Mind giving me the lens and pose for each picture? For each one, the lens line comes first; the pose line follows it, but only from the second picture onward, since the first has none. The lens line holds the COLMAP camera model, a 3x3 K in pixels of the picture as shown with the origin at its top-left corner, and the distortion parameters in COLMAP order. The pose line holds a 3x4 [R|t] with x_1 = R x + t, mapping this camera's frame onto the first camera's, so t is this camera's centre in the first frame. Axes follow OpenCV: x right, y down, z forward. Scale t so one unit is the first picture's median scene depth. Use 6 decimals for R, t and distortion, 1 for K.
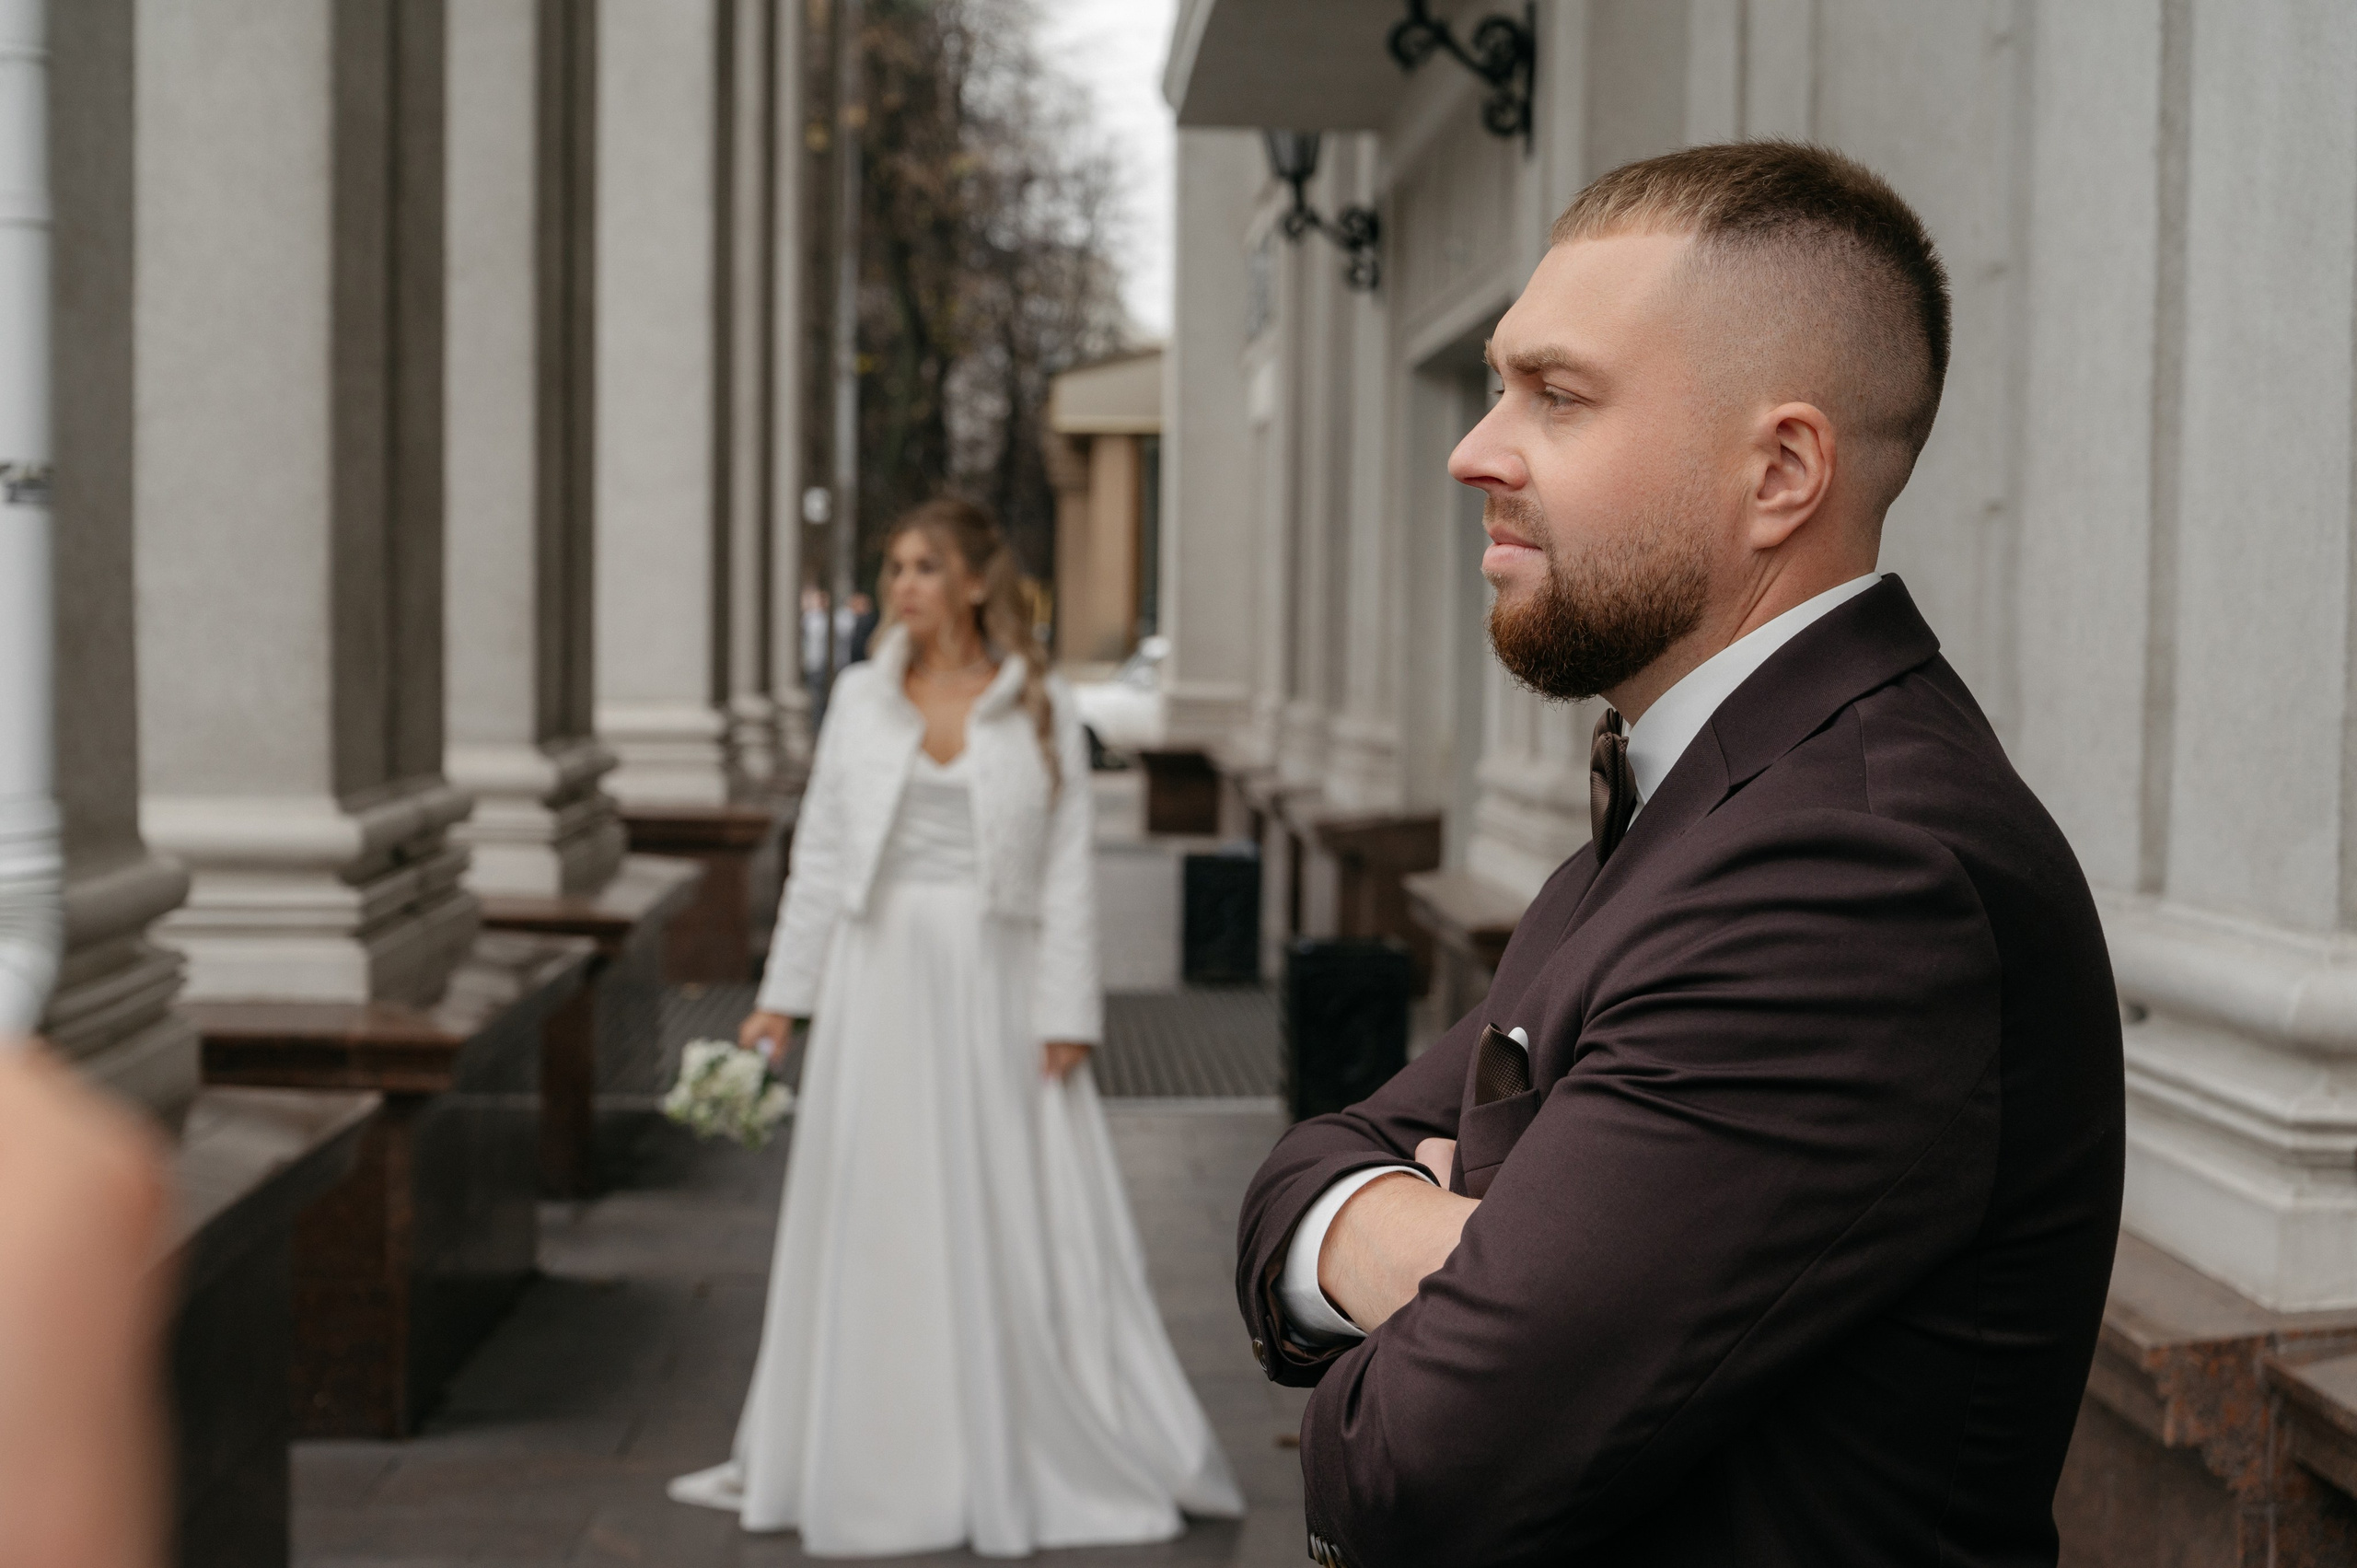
lens RADIAL K [[4032.8, 0, 1136.2], [0, 4032.8, 783.4], [0, 0, 1]] dist [0.019323, 0.011704]
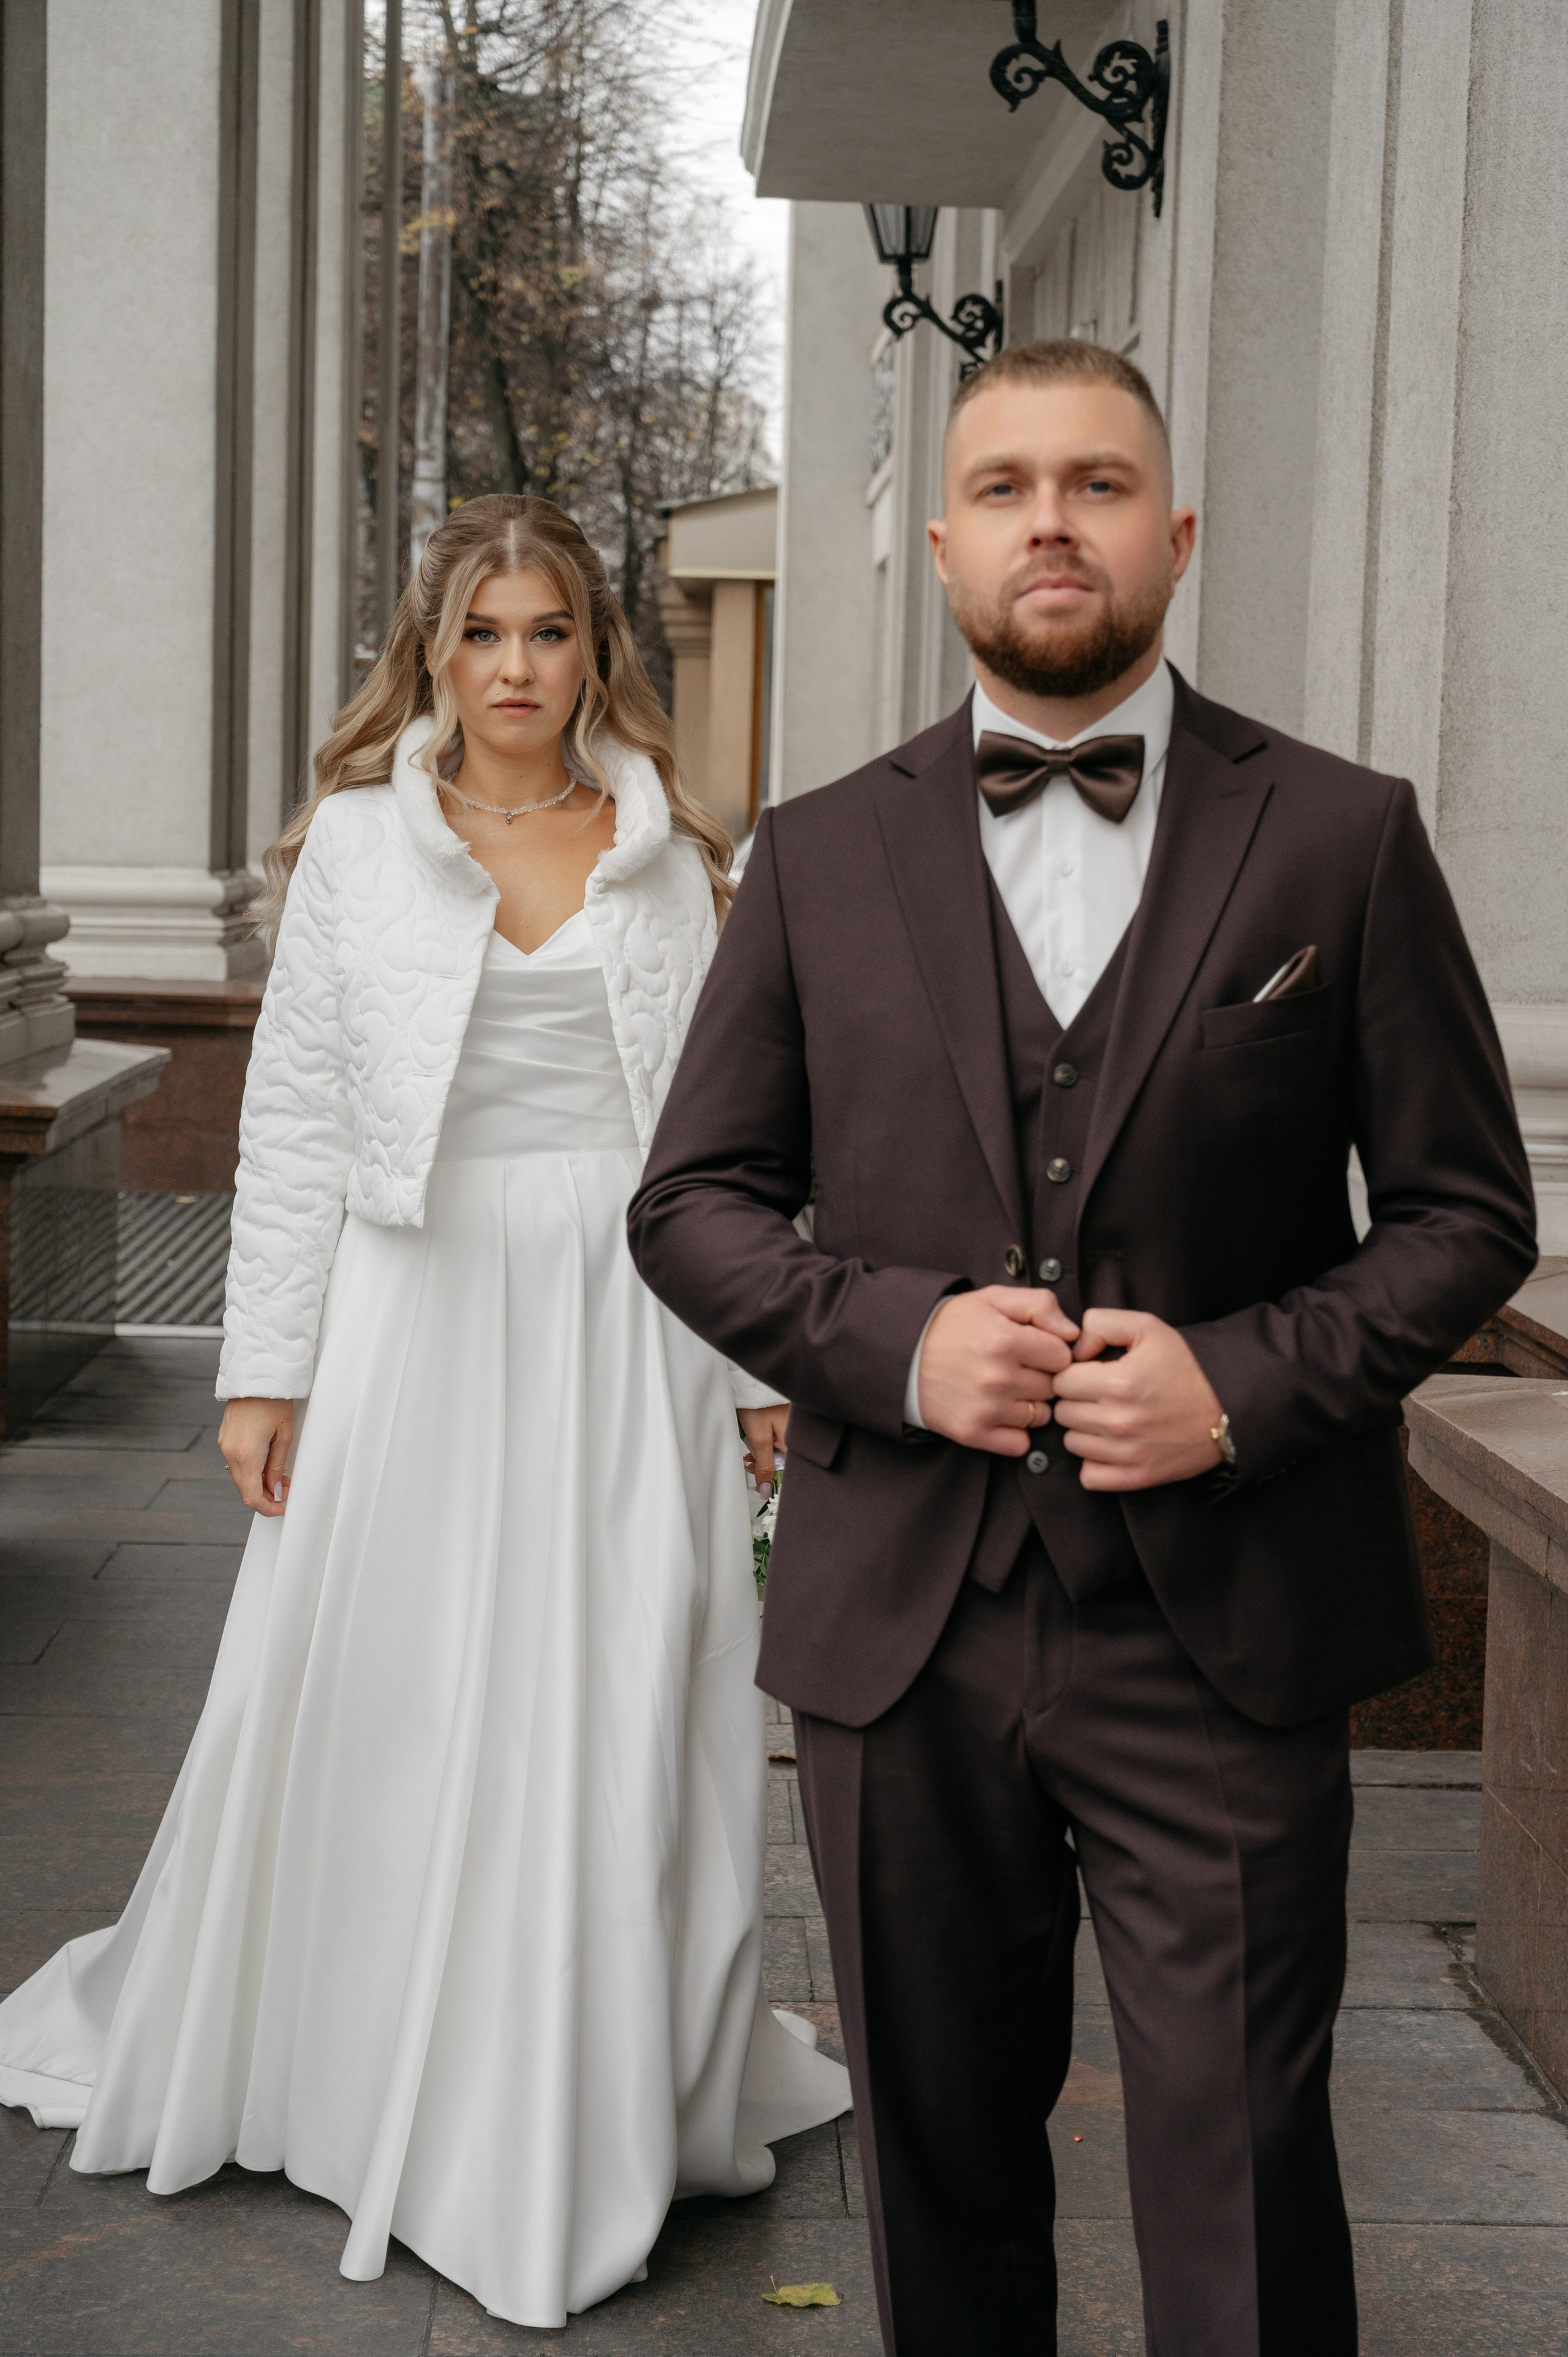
lens RADIAL K [[4220.0, 0, 784.0], [0, 4220.0, 1178.5], [0, 0, 1]] dist [0.028779, 0.006426]
pose [[0.999795, 0.013617, -0.014957, 0.029728], [-0.012983, 0.999046, 0.041688, 0.007330], [0.015510, -0.041486, 0.999019, 0.096901]]
